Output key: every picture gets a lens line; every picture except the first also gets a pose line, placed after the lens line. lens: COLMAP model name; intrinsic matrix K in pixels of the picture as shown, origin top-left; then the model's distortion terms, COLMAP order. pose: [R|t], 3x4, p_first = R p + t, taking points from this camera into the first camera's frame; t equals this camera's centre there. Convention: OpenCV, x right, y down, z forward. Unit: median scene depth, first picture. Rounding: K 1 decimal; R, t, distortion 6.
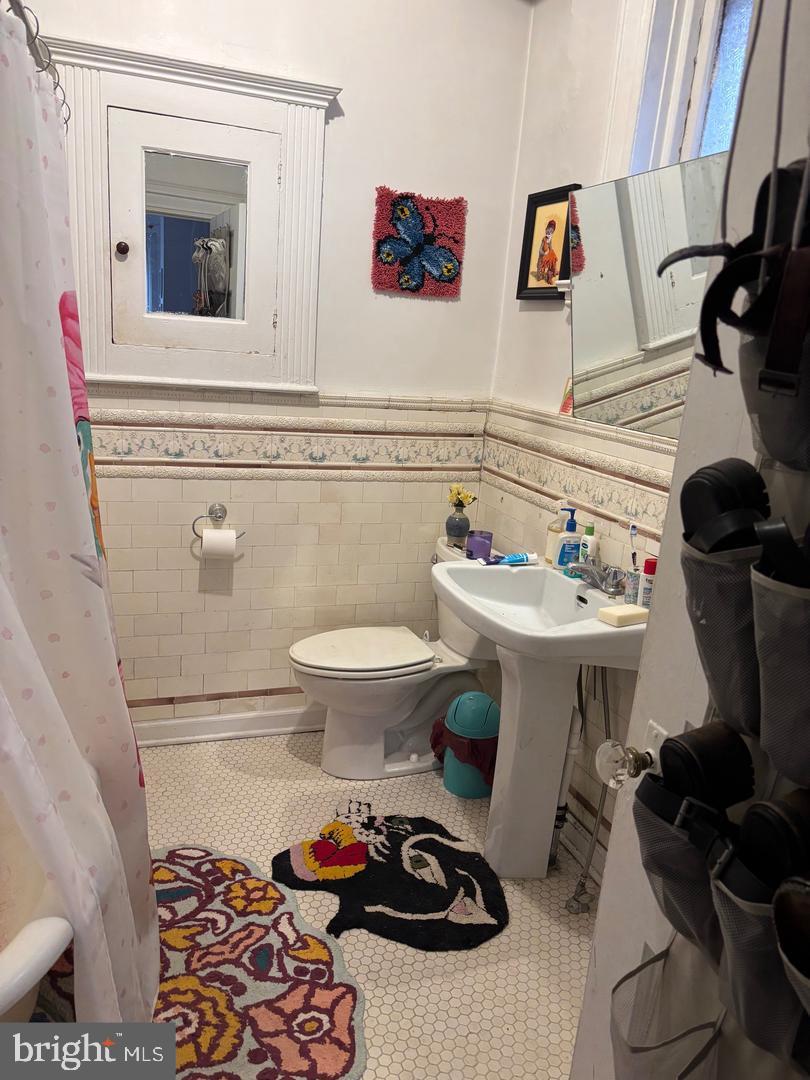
lens RADIAL K [[825.5, 0, 404.5], [0, 825.5, 536.4], [0, 0, 1]] dist [0.059225, -0.008468]
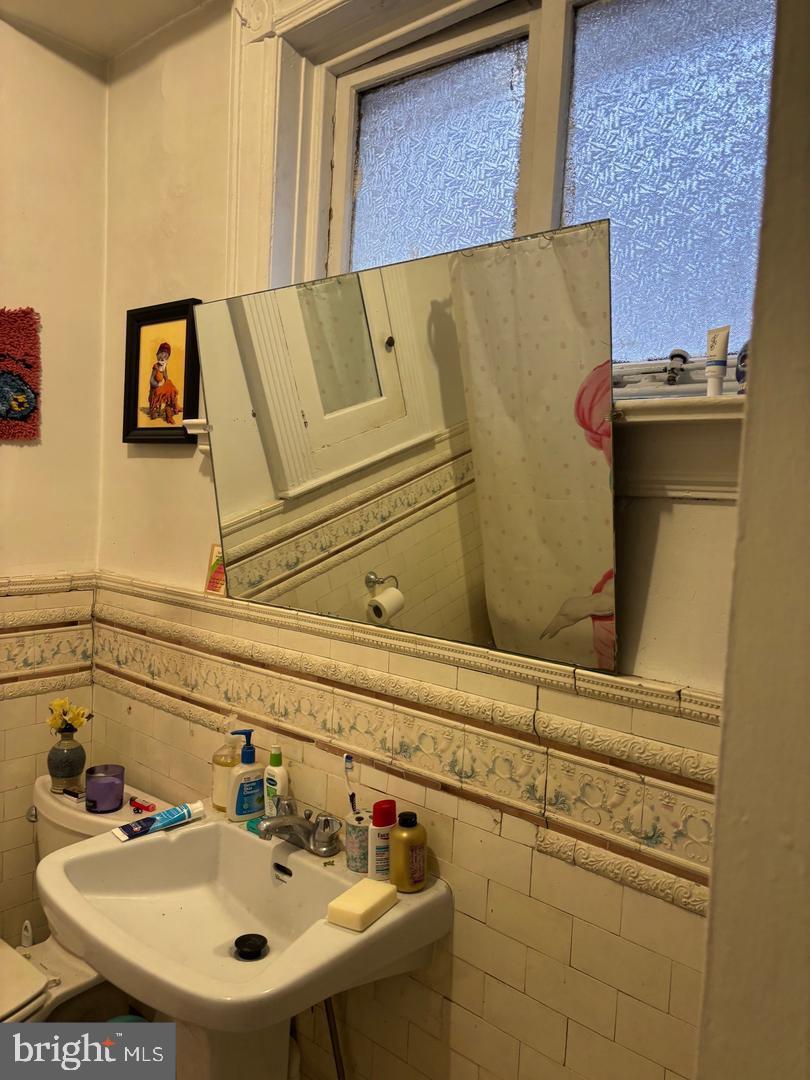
lens RADIAL K [[807.5, 0, 382.4], [0, 807.5, 542.4], [0, 0, 1]] dist [0.042491, -0.007903]
pose [[0.886252, -0.072463, 0.457500, -0.000098], [0.136690, 0.984617, -0.108838, -0.090464], [-0.442575, 0.158993, 0.882524, 0.281719]]
